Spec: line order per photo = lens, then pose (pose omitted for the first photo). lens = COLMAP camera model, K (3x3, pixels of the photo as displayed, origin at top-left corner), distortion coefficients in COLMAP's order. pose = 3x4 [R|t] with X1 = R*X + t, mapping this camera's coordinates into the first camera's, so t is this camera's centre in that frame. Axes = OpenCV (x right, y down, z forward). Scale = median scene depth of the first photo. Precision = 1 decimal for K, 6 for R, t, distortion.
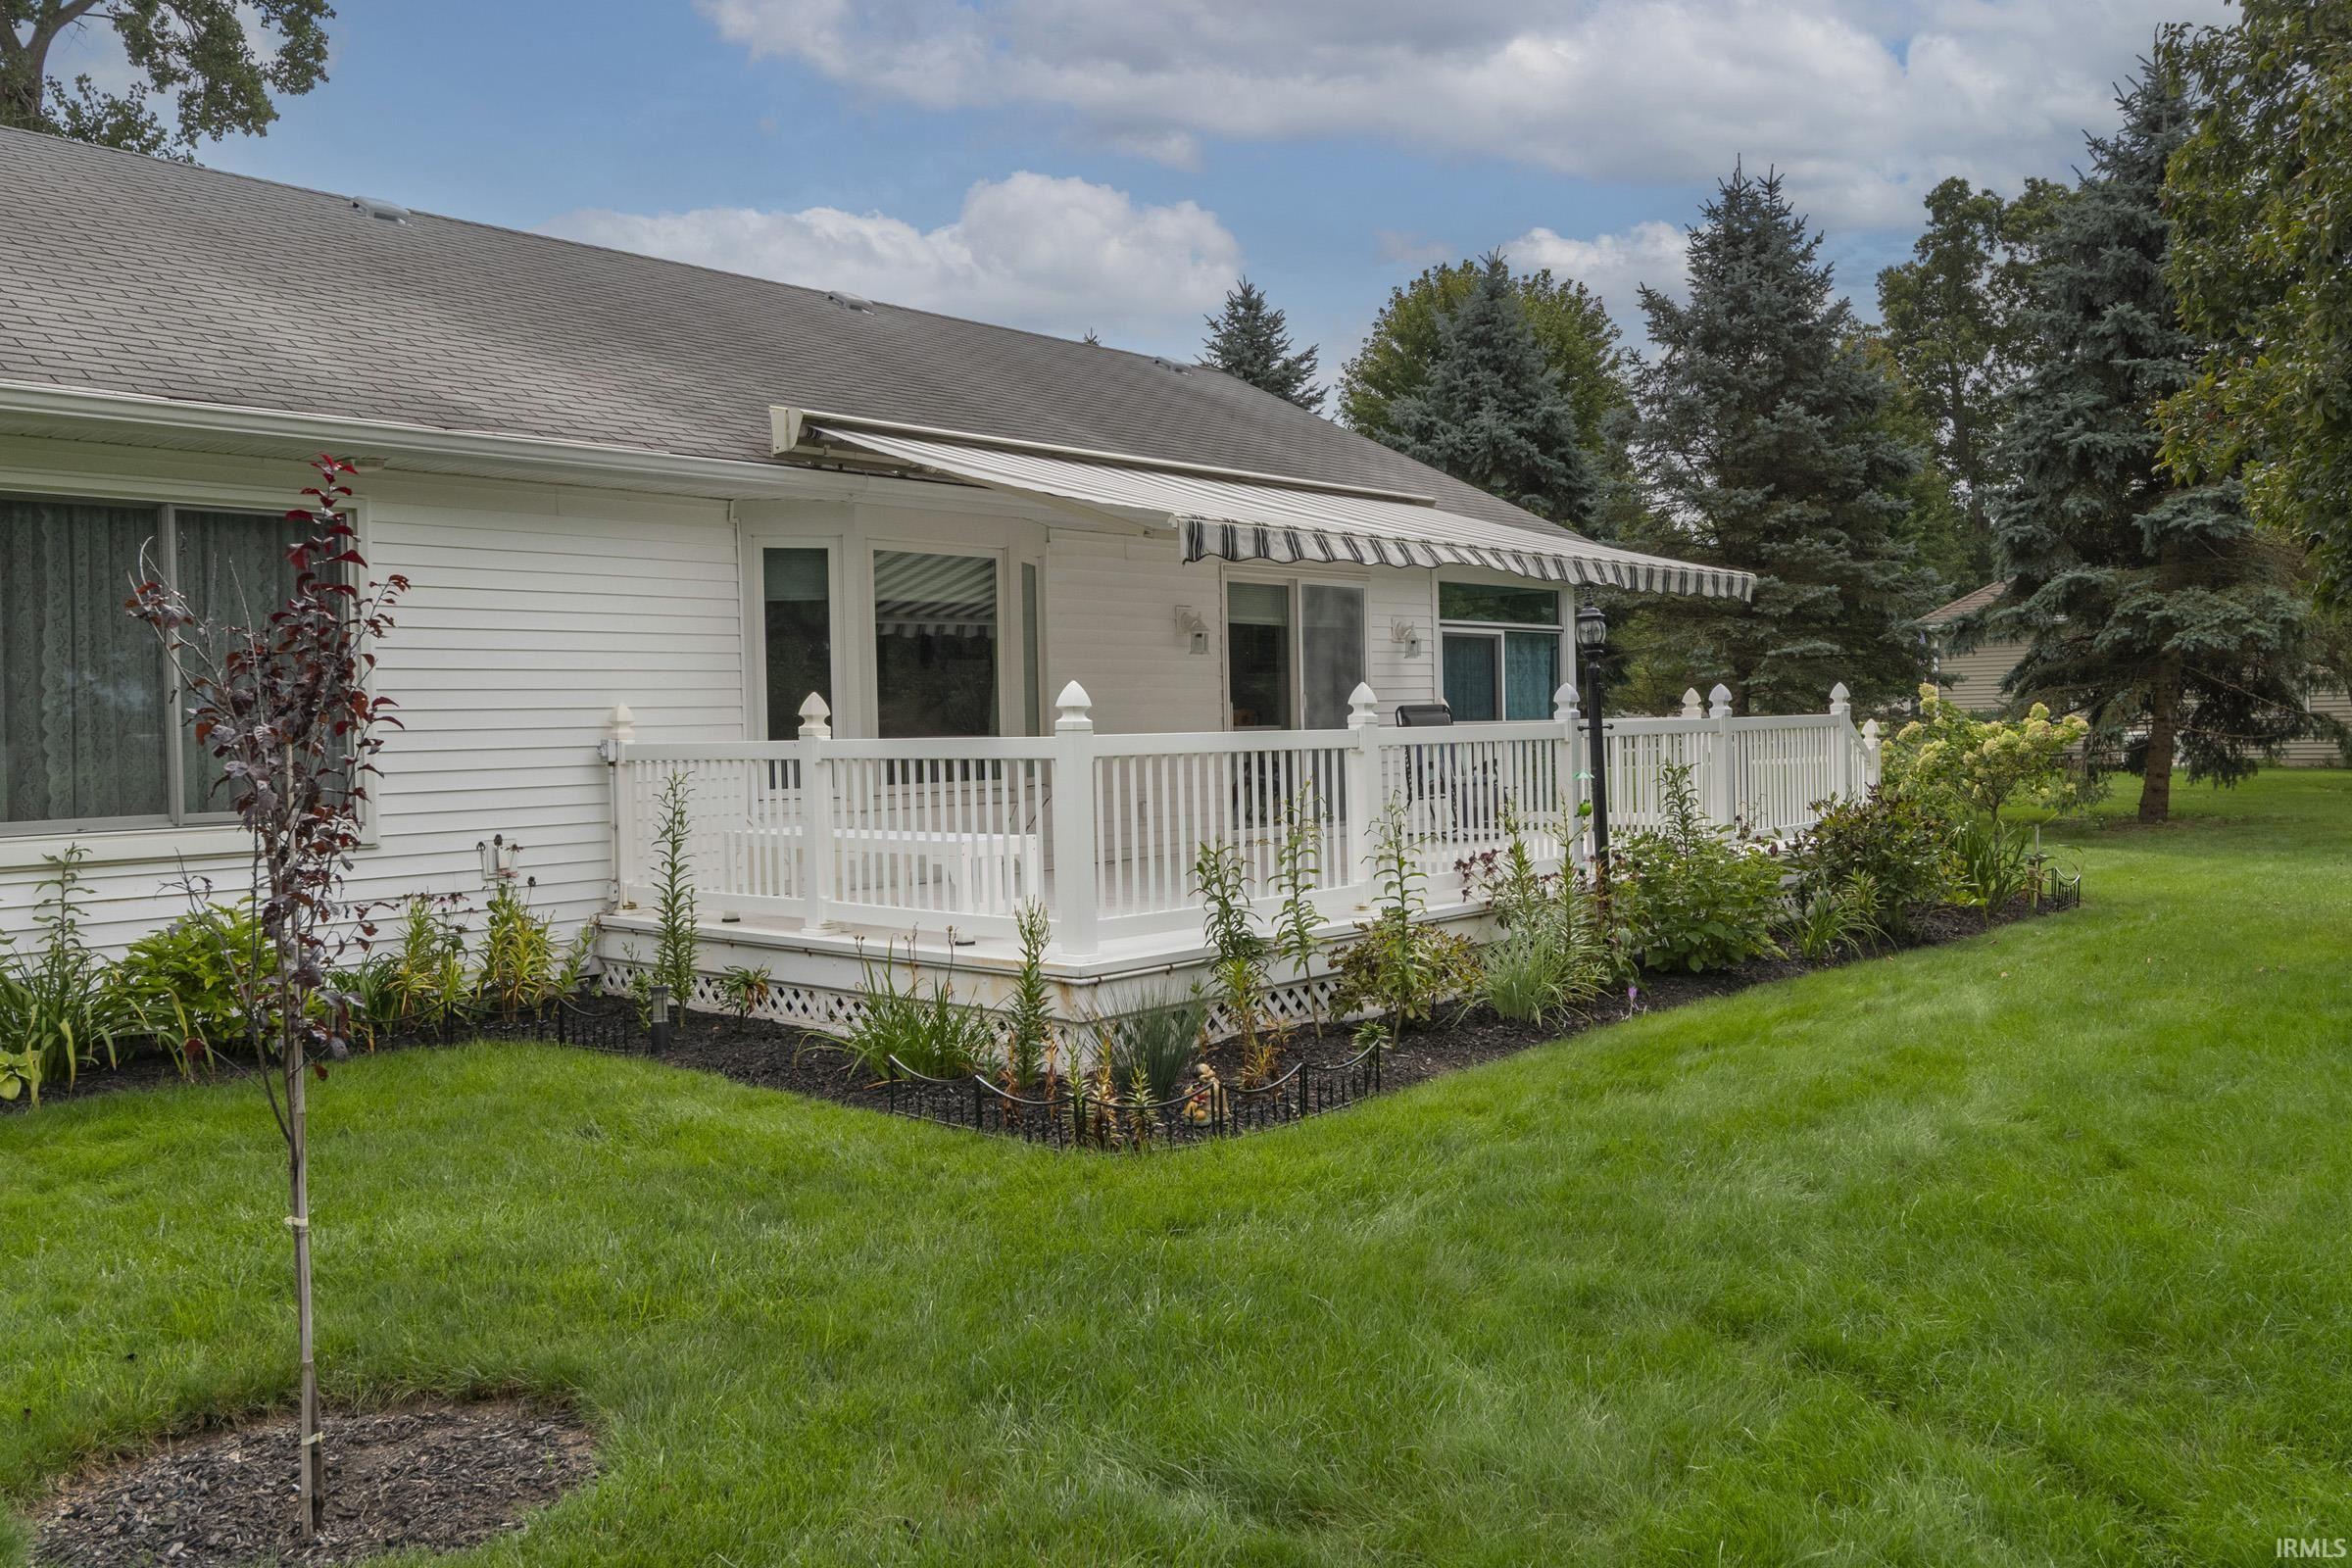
lens RADIAL K [[1757.5, 0, 1176.0], [0, 1757.5, 784.0], [0, 0, 1]] dist [0.003783, 0.000552]
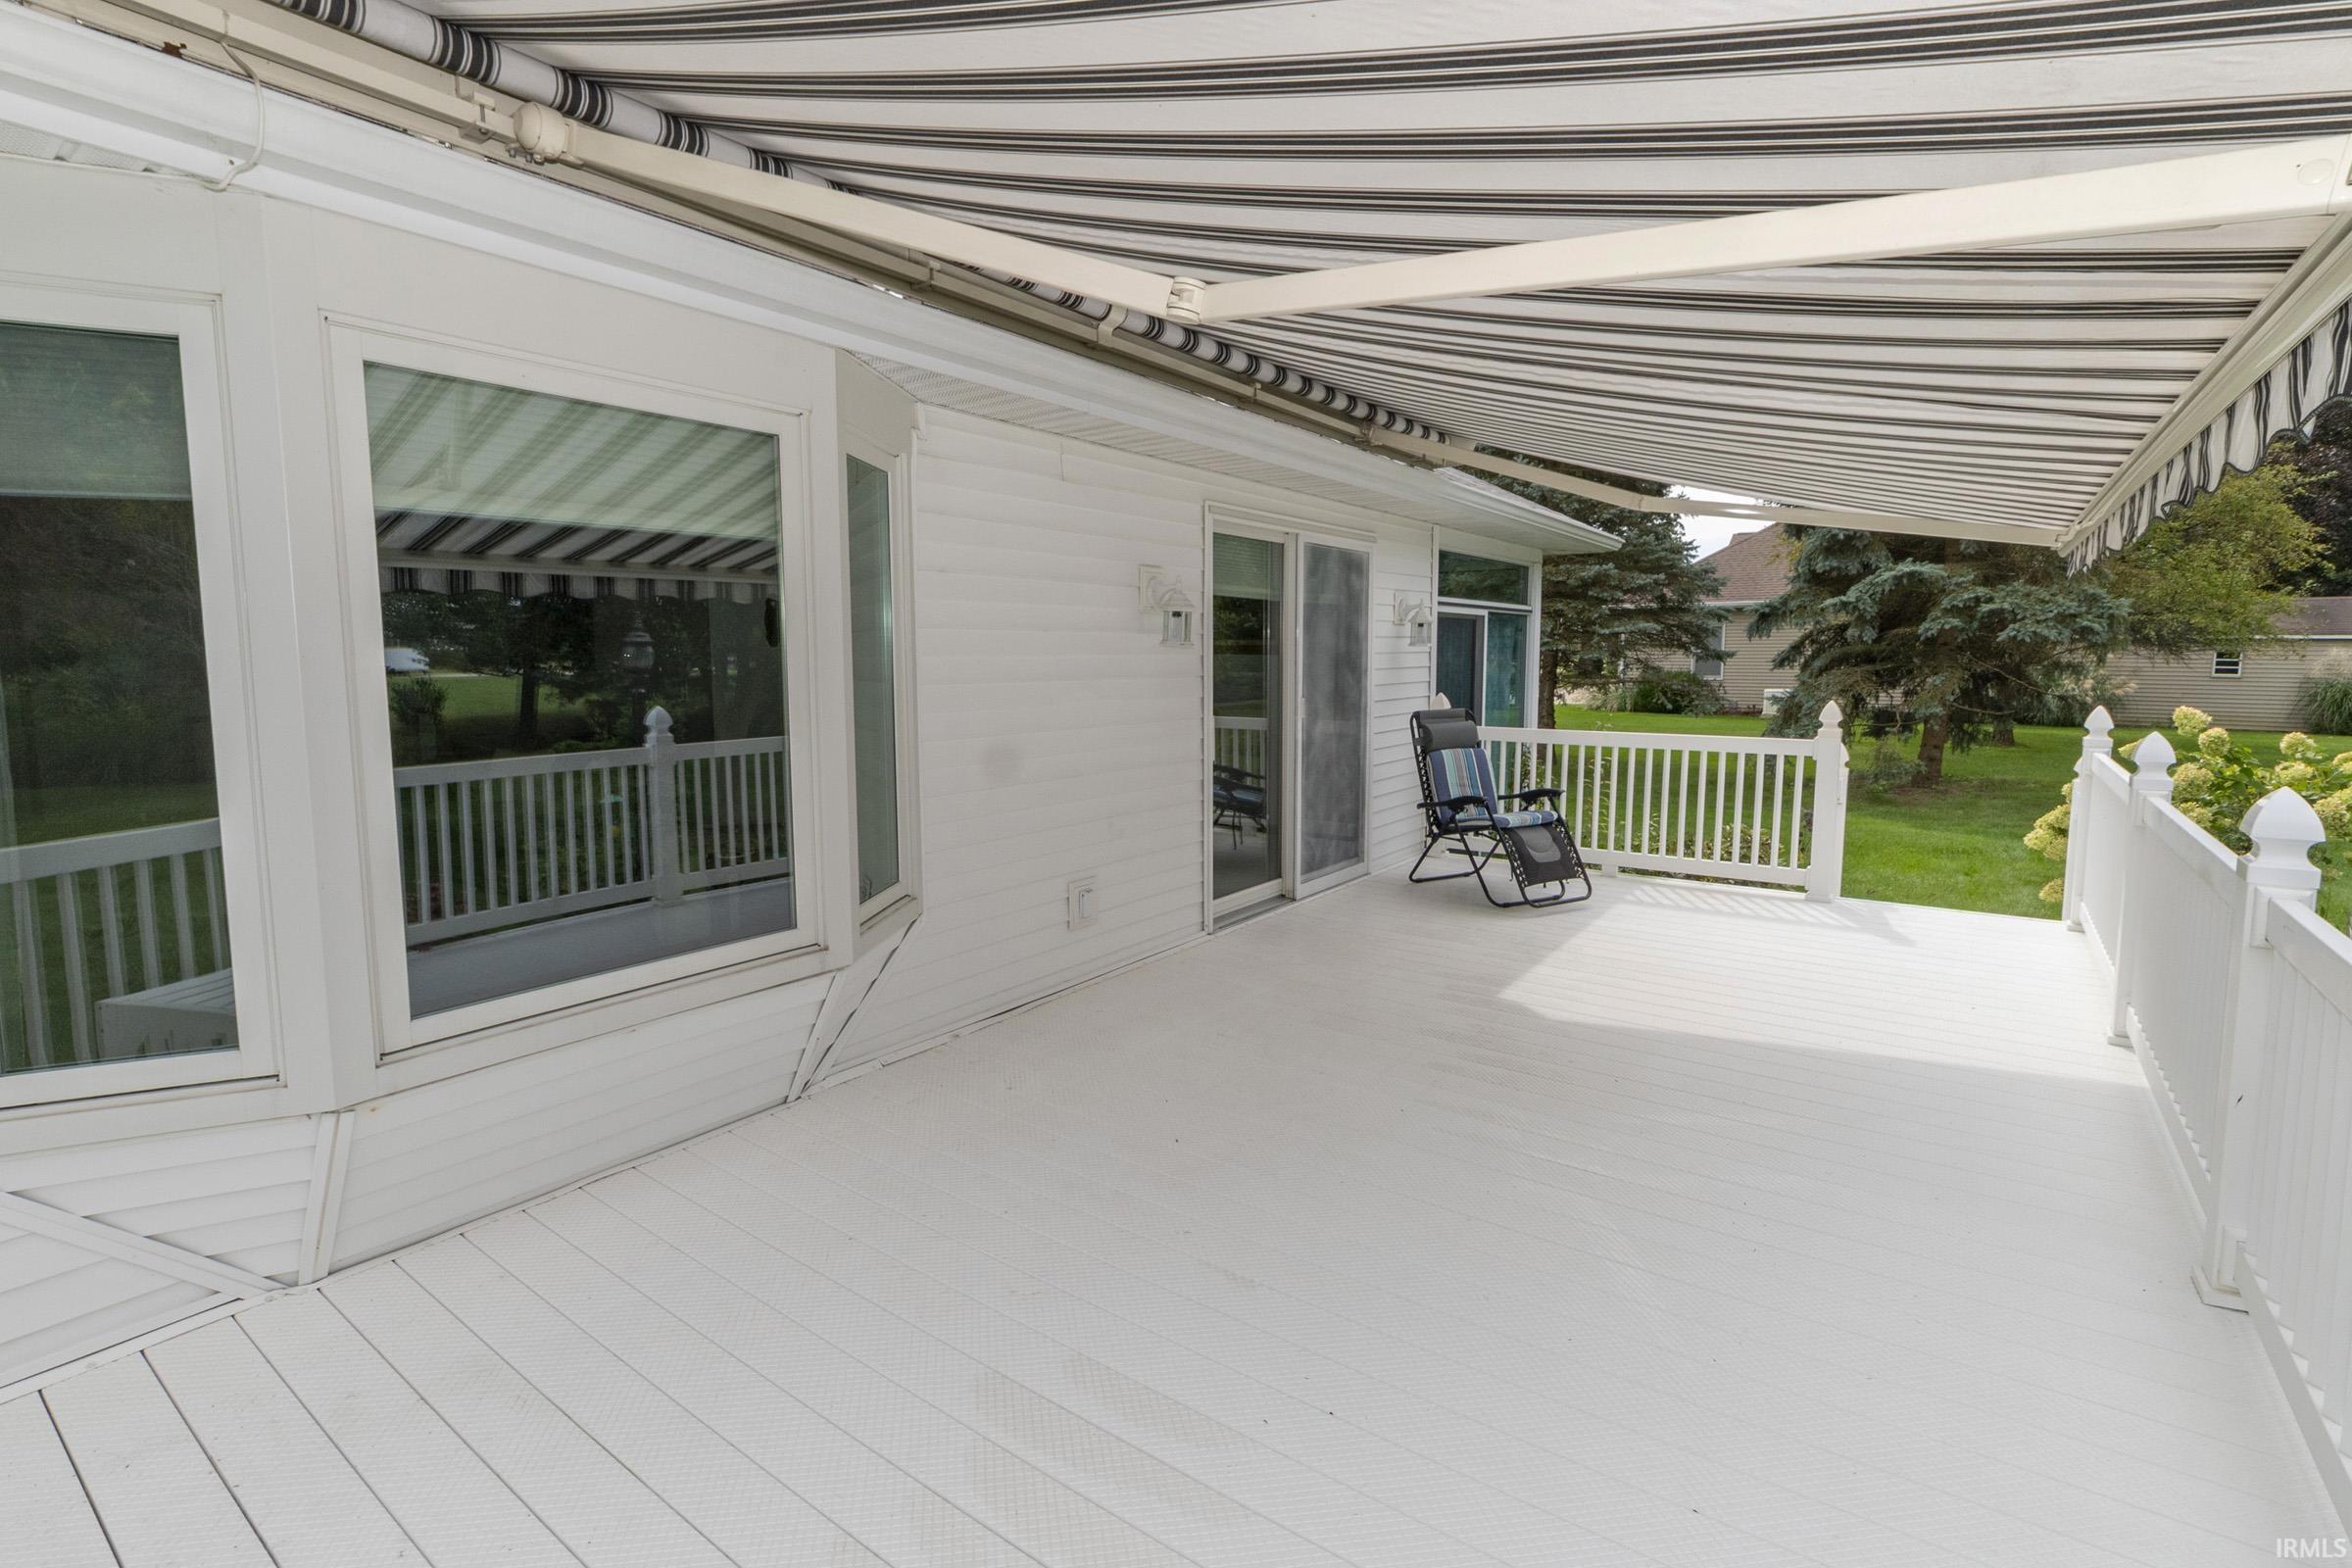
lens RADIAL K [[1046.8, 0, 1152.3], [0, 1046.8, 774.8], [0, 0, 1]] dist [0.002992, -0.000454]
pose [[0.996302, 0.011646, 0.085130, -0.020957], [-0.018556, 0.996555, 0.080827, -0.047772], [-0.083896, -0.082107, 0.993086, 0.520388]]
